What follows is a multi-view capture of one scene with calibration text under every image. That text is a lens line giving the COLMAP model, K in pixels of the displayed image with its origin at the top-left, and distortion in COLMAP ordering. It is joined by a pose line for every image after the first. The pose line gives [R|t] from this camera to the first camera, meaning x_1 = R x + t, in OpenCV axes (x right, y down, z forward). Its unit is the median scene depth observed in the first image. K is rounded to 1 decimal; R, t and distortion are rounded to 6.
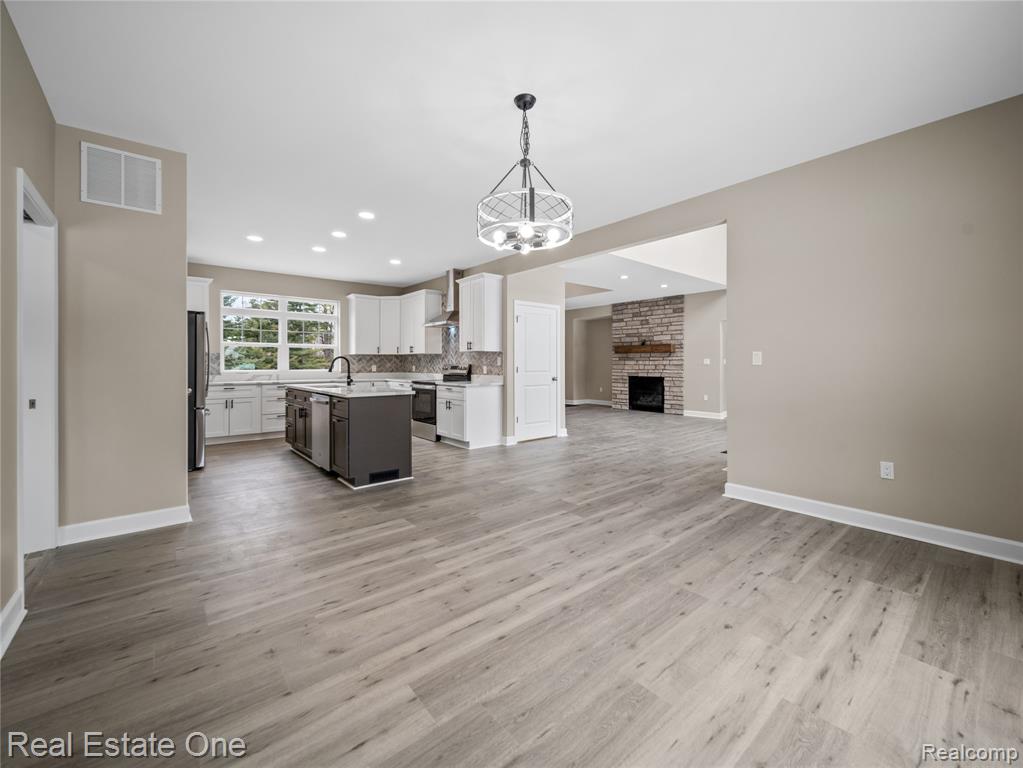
lens RADIAL K [[396.3, 0, 531.6], [0, 396.3, 361.9], [0, 0, 1]] dist [0.000878, -0.000017]
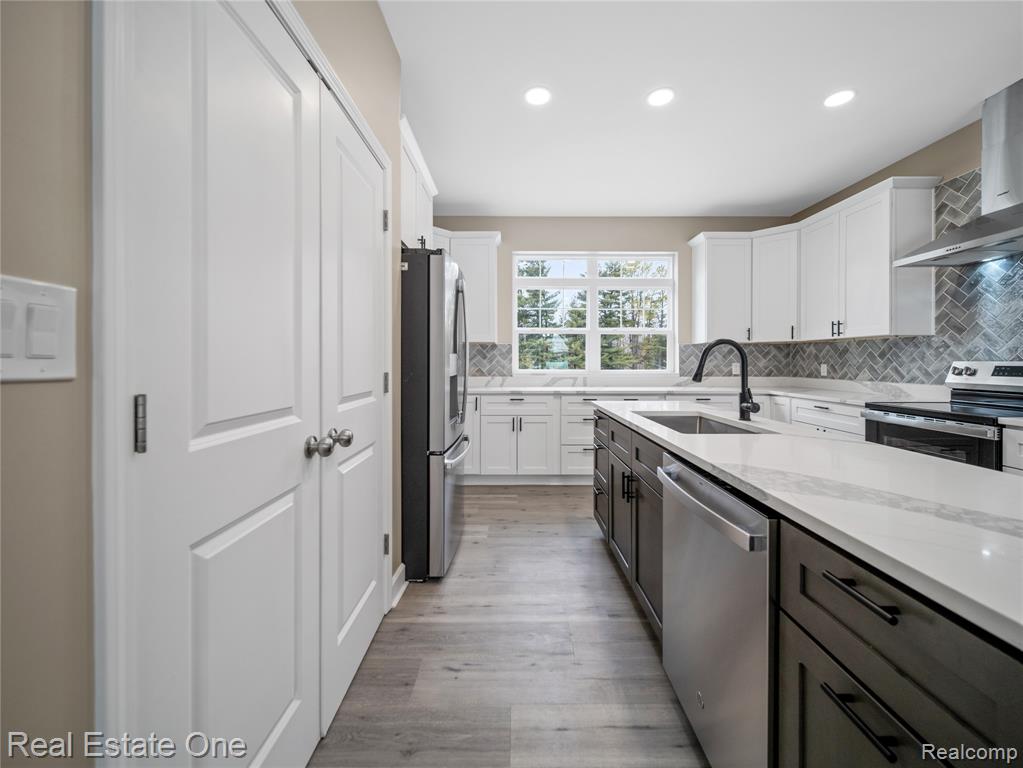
lens RADIAL K [[410.9, 0, 512.8], [0, 410.9, 381.6], [0, 0, 1]] dist [-0.003686, -0.000461]
pose [[0.724785, 0.034896, -0.688091, -0.254437], [0.003050, 0.998544, 0.053853, 0.002835], [0.688968, -0.041130, 0.723623, 0.416840]]
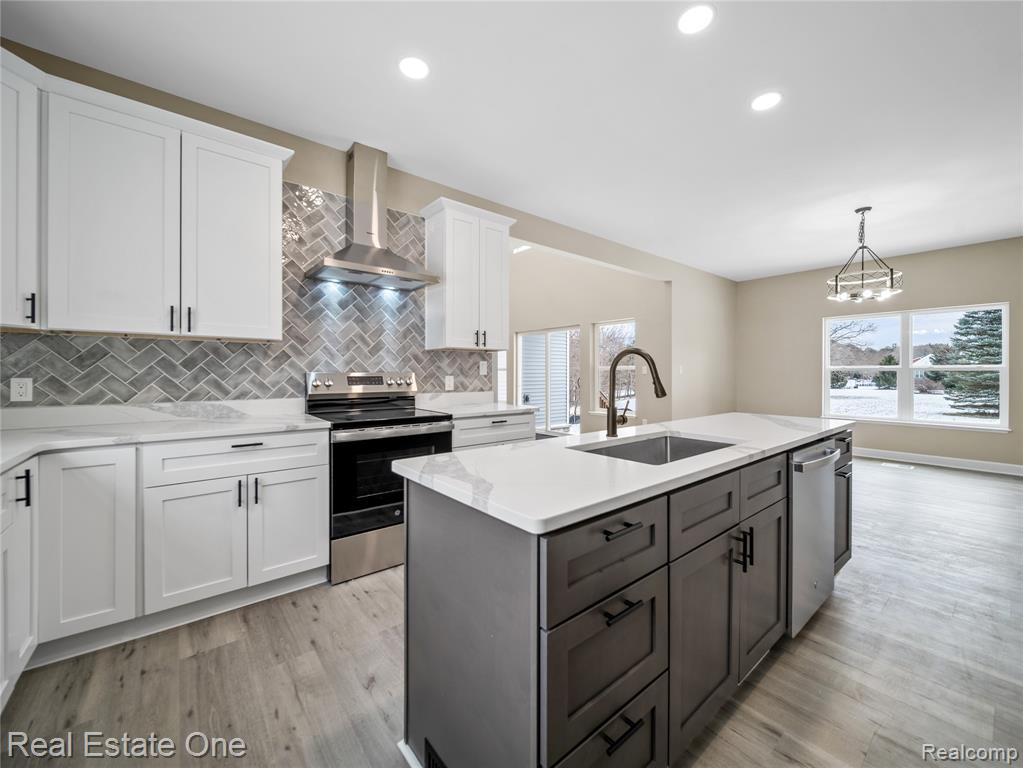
lens RADIAL K [[413.4, 0, 514.7], [0, 413.4, 360.5], [0, 0, 1]] dist [0.001035, -0.000191]
pose [[0.068191, 0.032518, 0.997142, -0.596439], [-0.006615, 0.999461, -0.032141, 0.005740], [-0.997650, -0.004404, 0.068369, 0.772794]]
